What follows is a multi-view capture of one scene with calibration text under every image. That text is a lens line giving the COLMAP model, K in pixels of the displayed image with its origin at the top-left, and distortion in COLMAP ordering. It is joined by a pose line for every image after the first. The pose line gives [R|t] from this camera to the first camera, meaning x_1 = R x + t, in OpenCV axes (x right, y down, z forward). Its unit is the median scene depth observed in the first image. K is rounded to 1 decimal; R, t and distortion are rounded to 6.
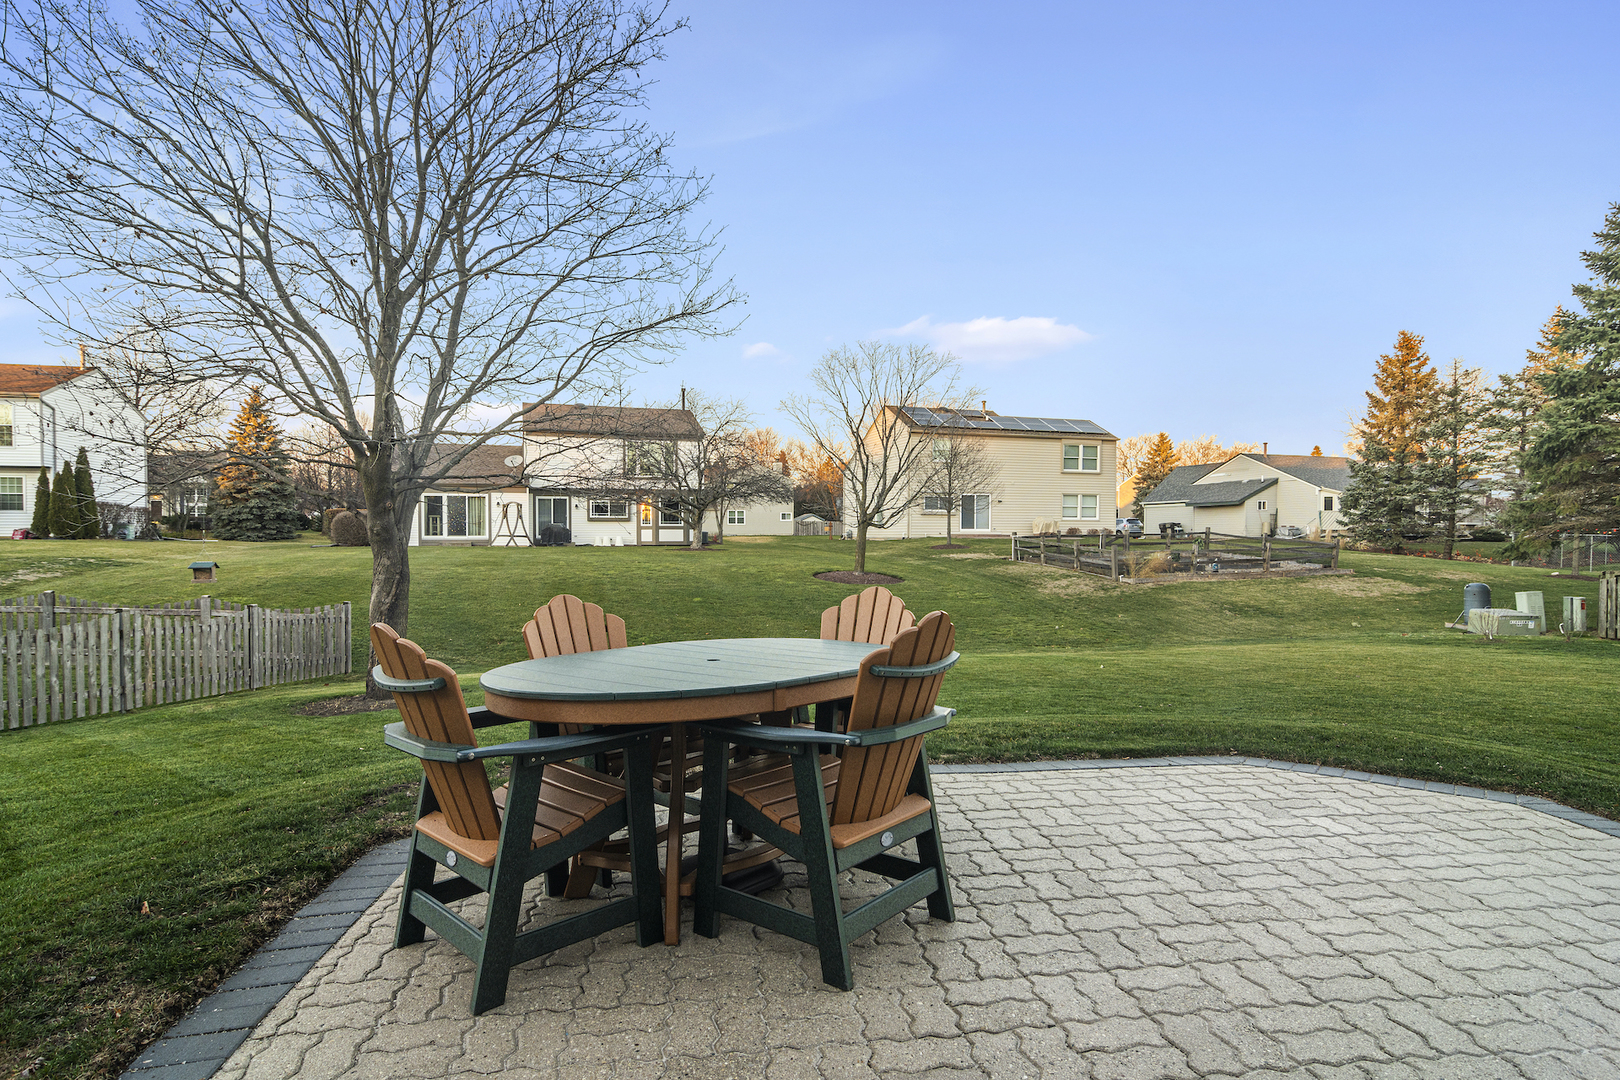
lens RADIAL K [[866.5, 0, 811.4], [0, 866.5, 560.7], [0, 0, 1]] dist [0.003903, 0.000561]
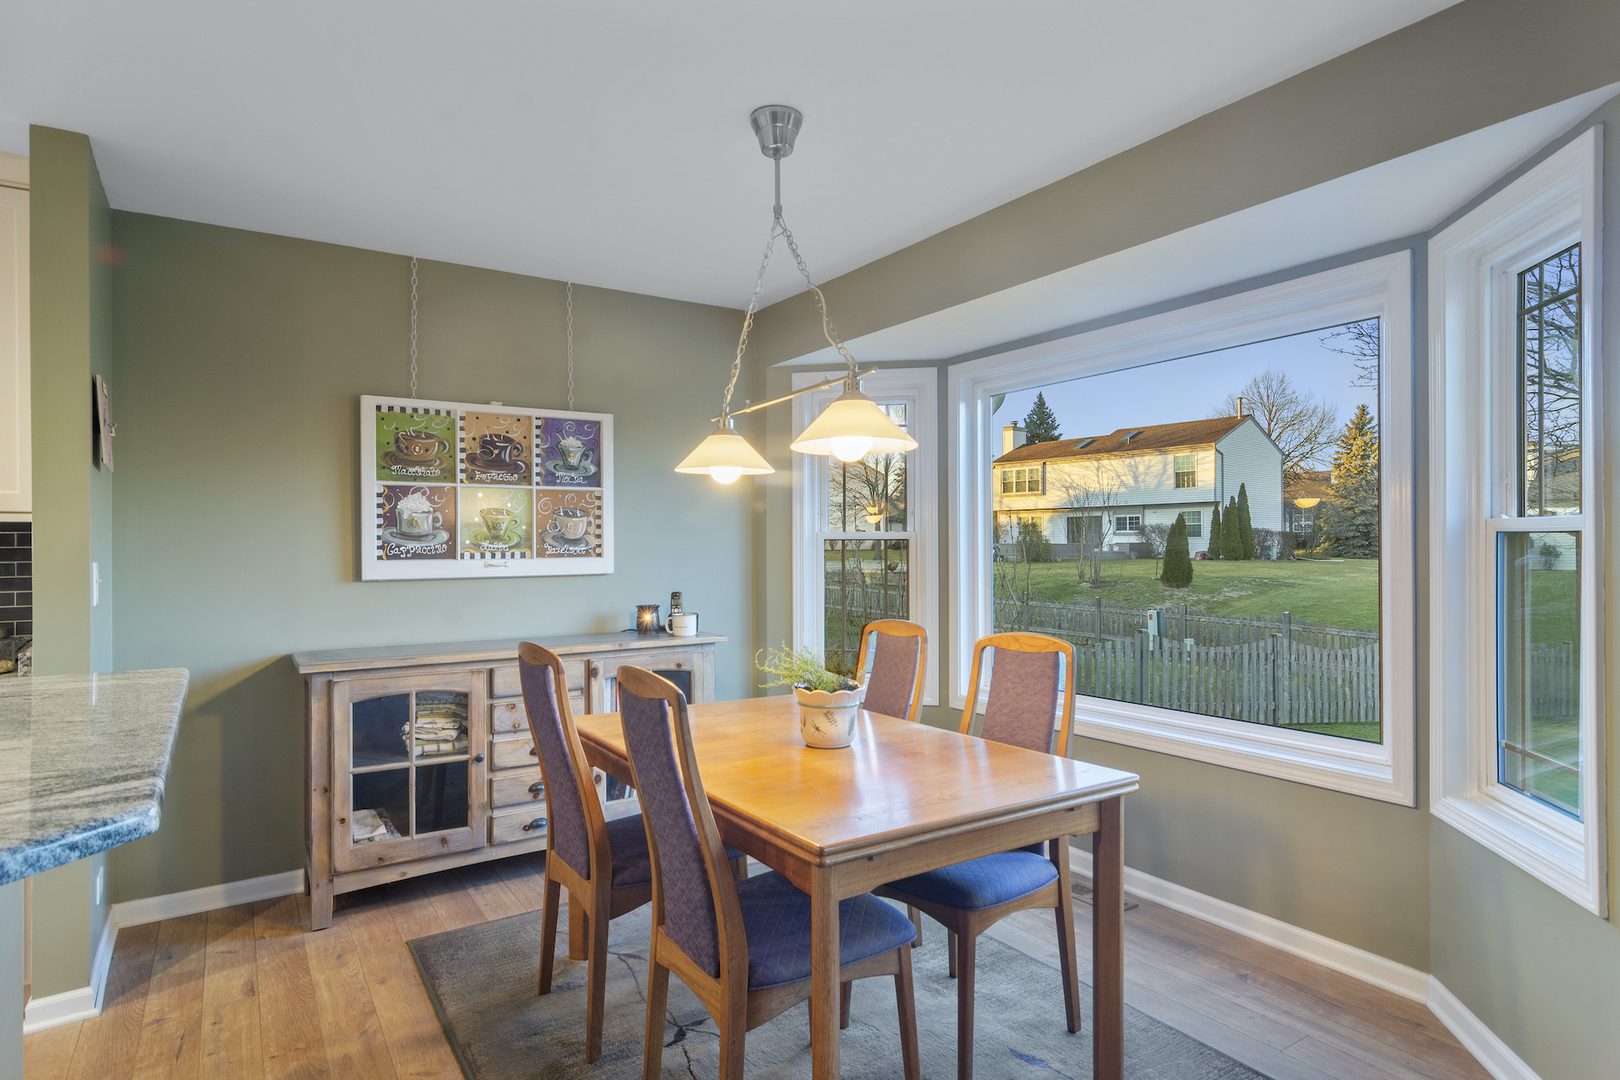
lens RADIAL K [[888.9, 0, 810.0], [0, 888.9, 540.0], [0, 0, 1]] dist [-0.000659, 0.001372]
pose [[0.451477, -0.013182, -0.892185, -0.013019], [-0.020507, 0.999473, -0.025145, -0.009196], [0.892047, 0.029648, 0.450969, -0.081070]]
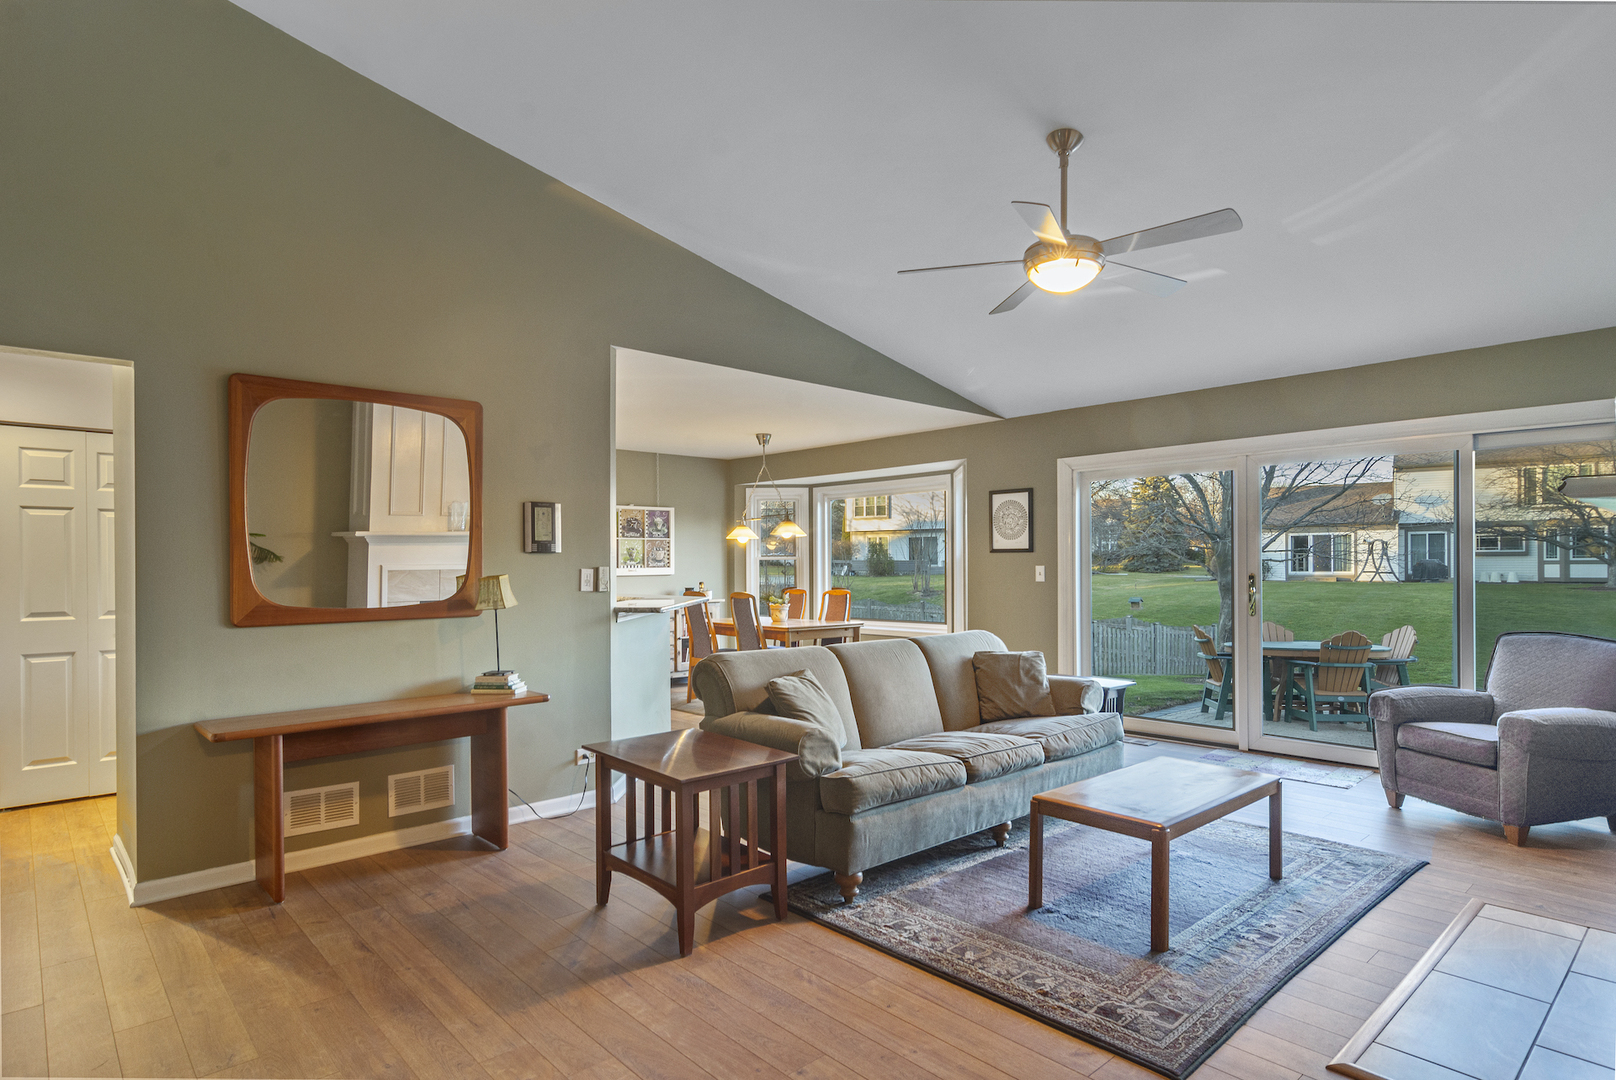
lens RADIAL K [[864.4, 0, 809.4], [0, 864.4, 560.7], [0, 0, 1]] dist [0.003903, 0.000561]
pose [[0.585308, -0.009106, -0.810760, 0.099970], [-0.017014, 0.999579, -0.023510, -0.006257], [0.810633, 0.027555, 0.584906, -0.164168]]
